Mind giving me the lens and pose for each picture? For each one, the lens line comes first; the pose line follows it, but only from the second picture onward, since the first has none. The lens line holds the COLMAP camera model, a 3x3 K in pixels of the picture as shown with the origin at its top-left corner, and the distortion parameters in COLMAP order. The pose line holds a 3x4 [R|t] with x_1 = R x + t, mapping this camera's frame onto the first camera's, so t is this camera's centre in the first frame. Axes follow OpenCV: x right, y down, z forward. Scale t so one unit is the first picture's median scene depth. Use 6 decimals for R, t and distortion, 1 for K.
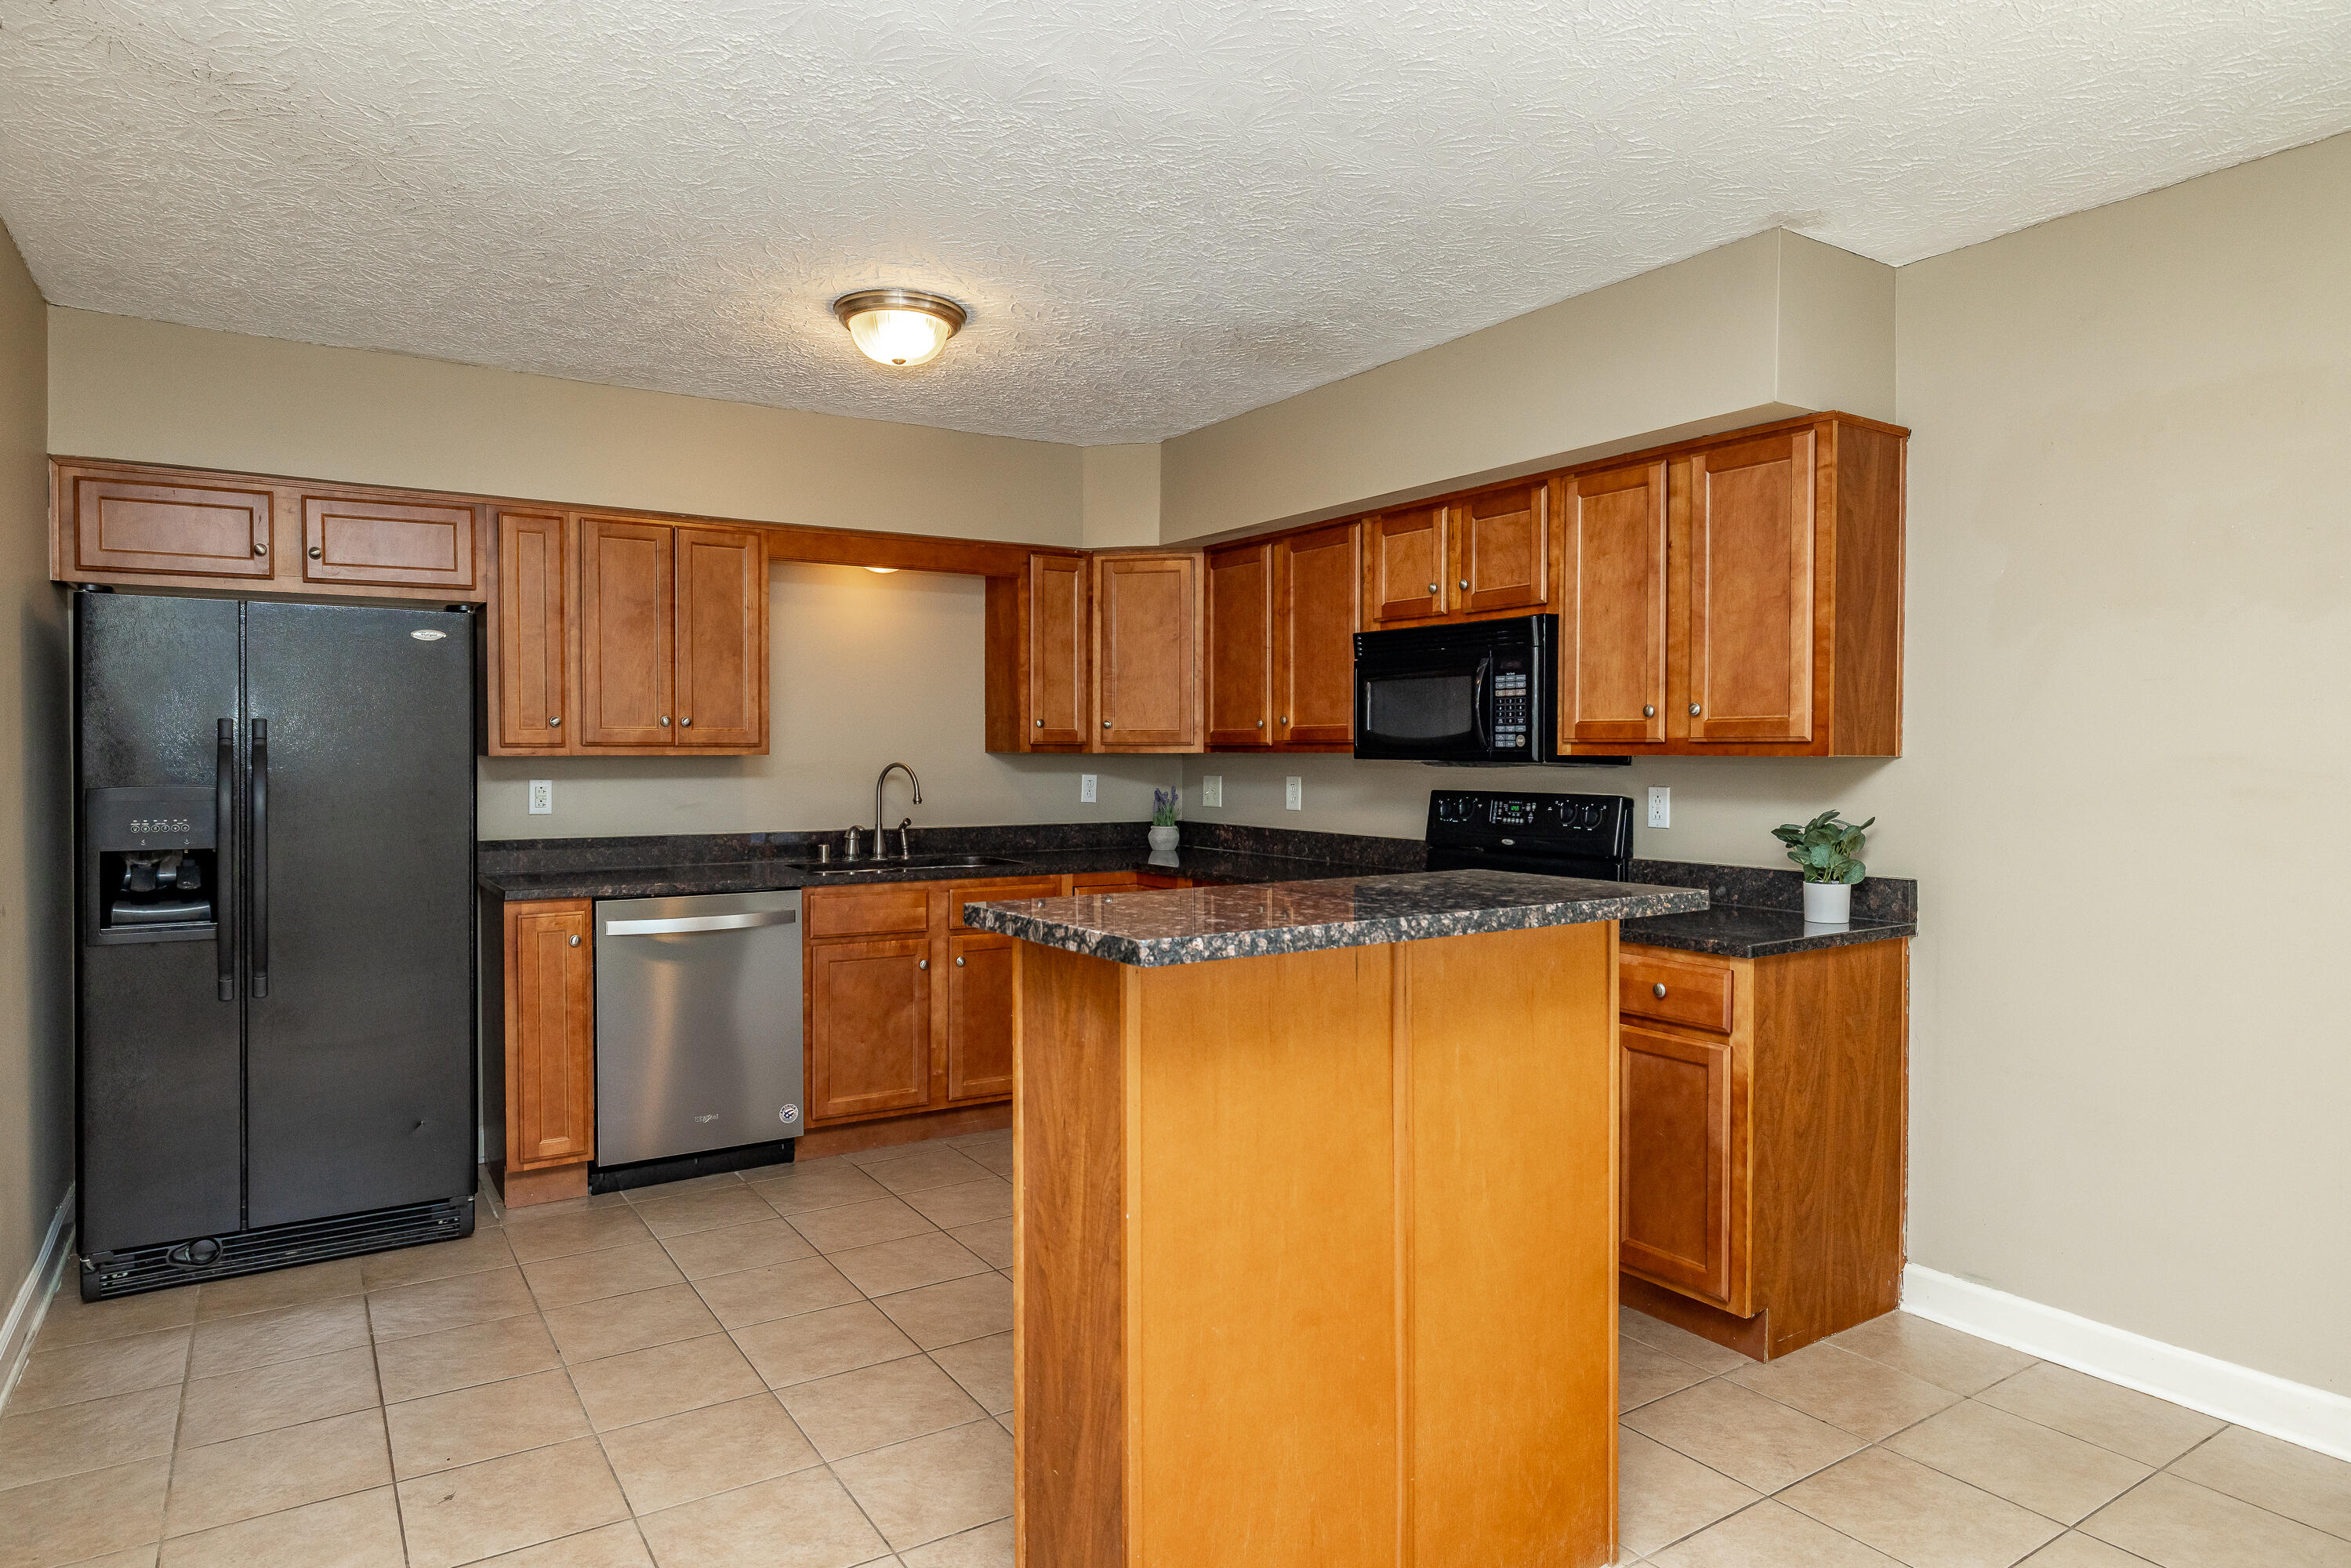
lens RADIAL K [[1393.4, 0, 1169.8], [0, 1393.4, 780.2], [0, 0, 1]] dist [0.005026, -0.000110]
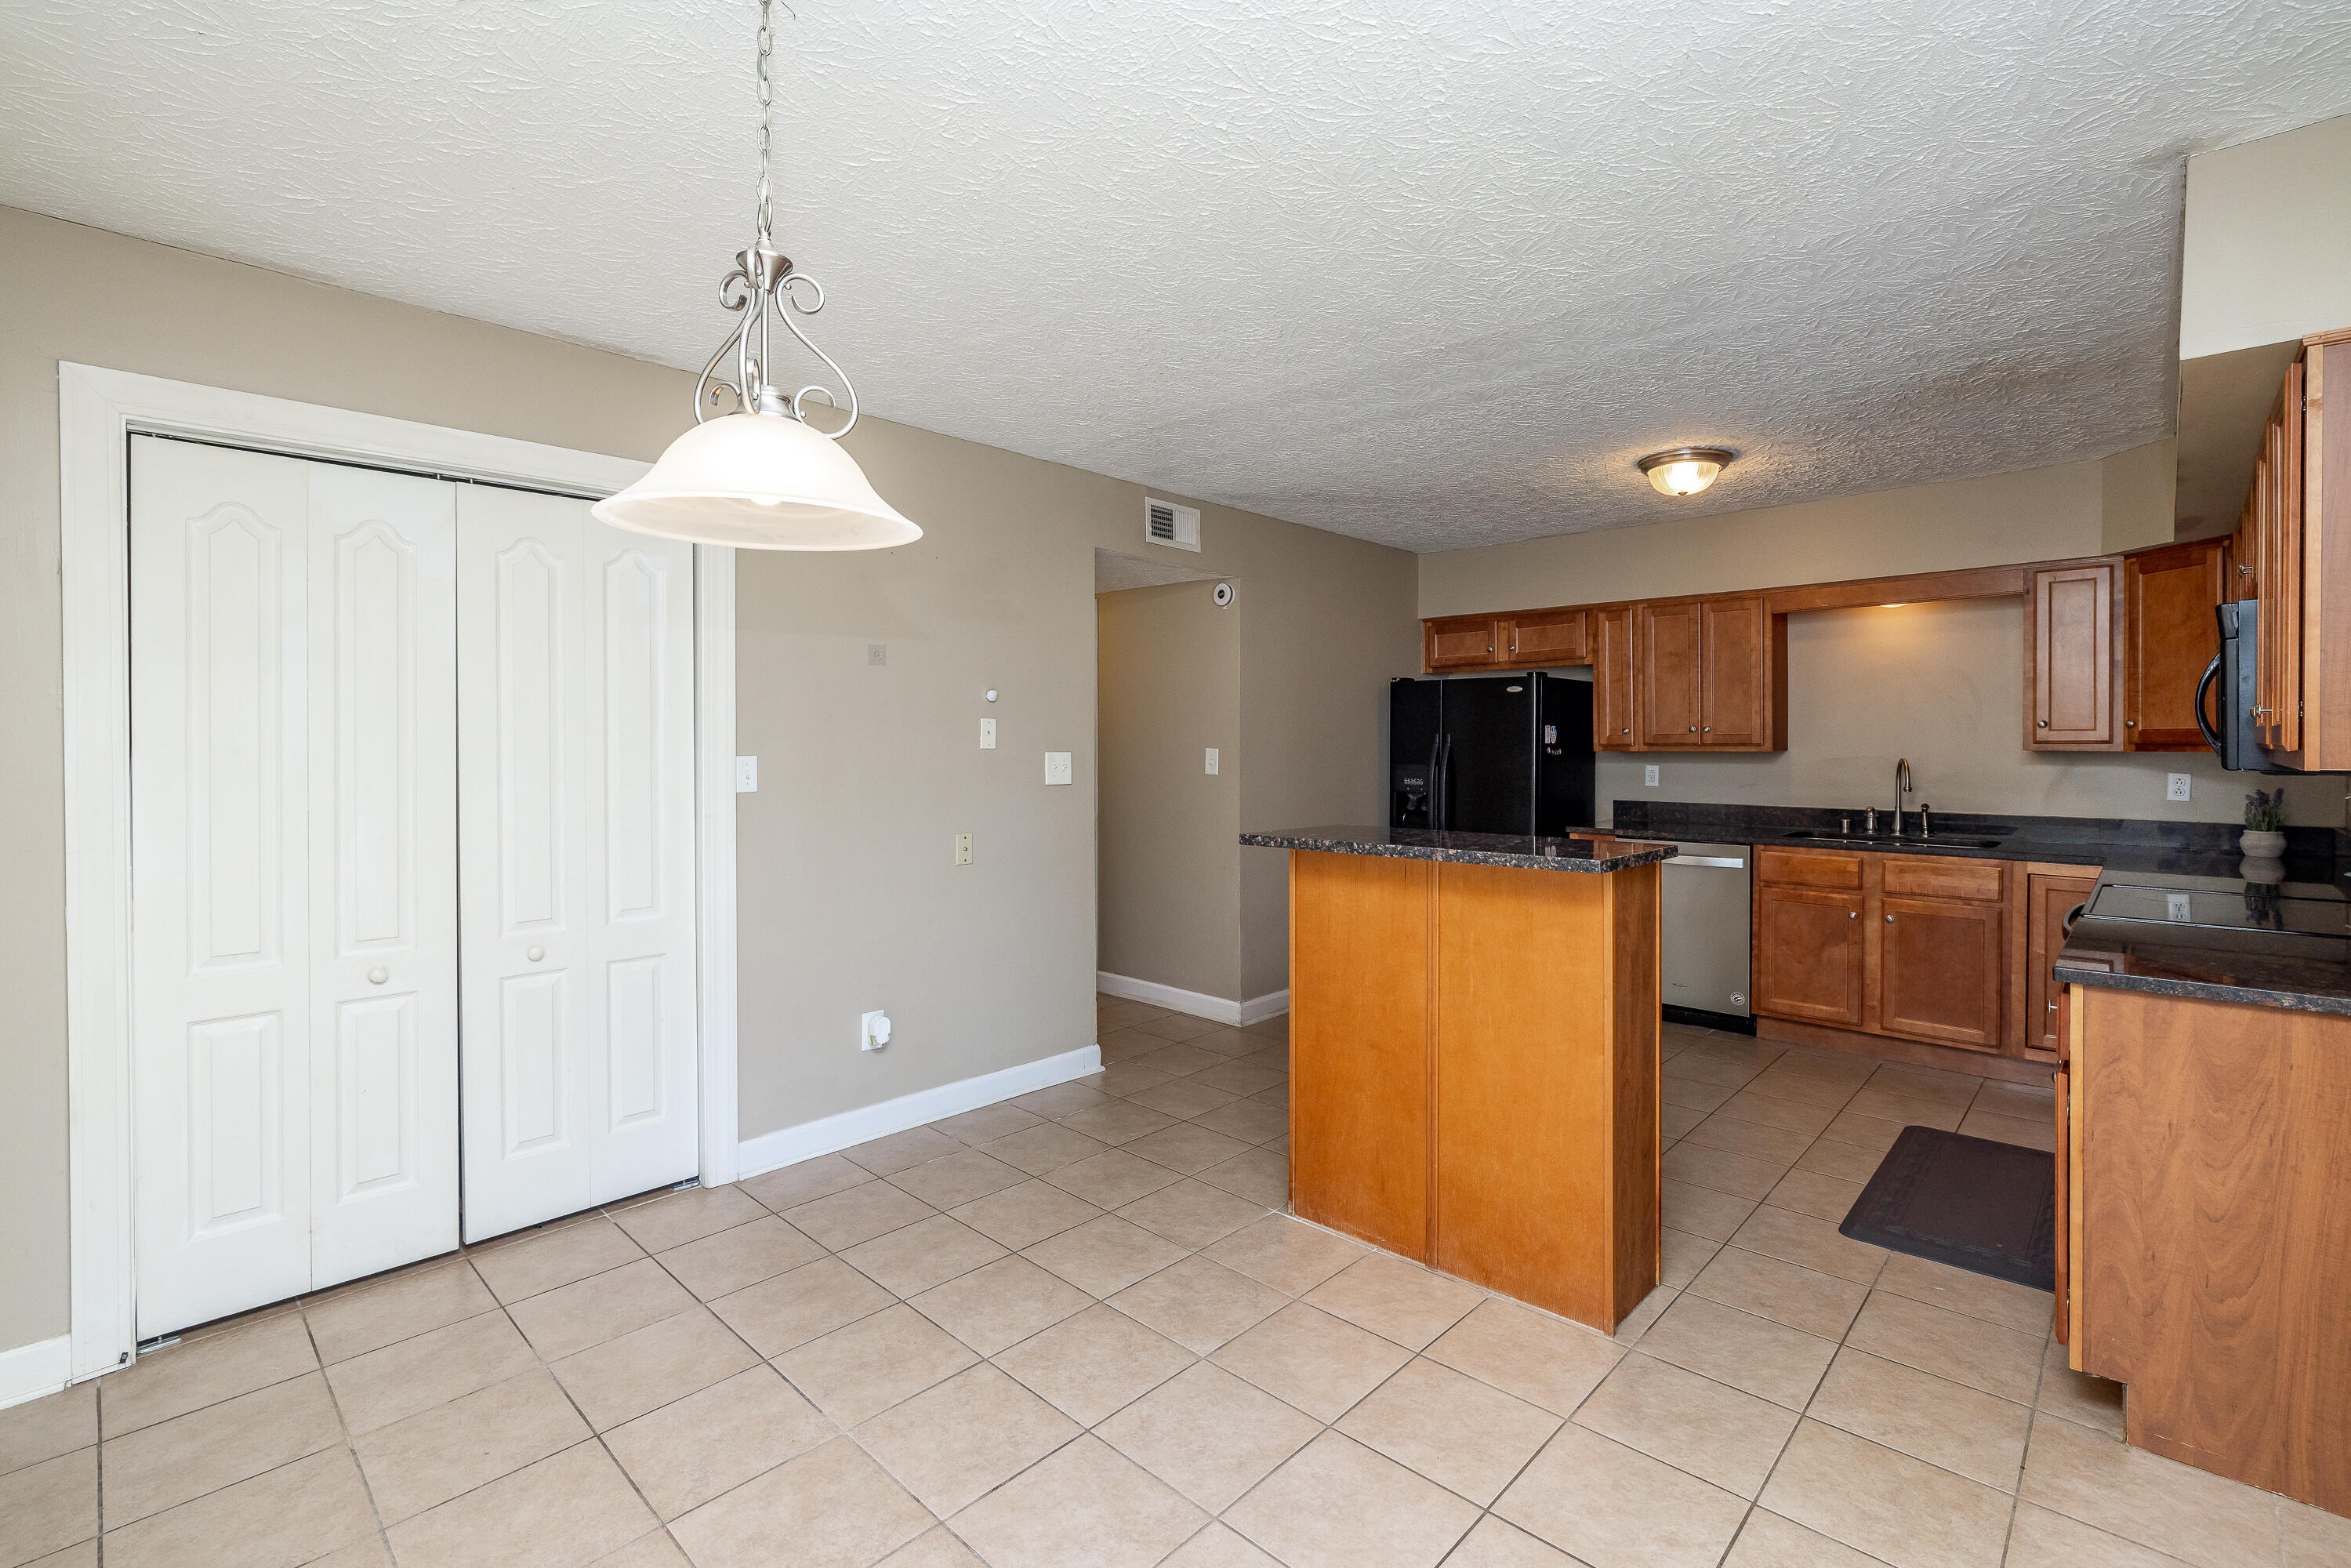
lens RADIAL K [[1048.9, 0, 1179.0], [0, 1048.9, 764.2], [0, 0, 1]] dist [0.015304, 0.000725]
pose [[0.246550, 0.023150, -0.968853, 0.613214], [-0.018955, 0.999639, 0.019062, -0.014105], [0.968945, 0.013665, 0.246900, 0.154037]]
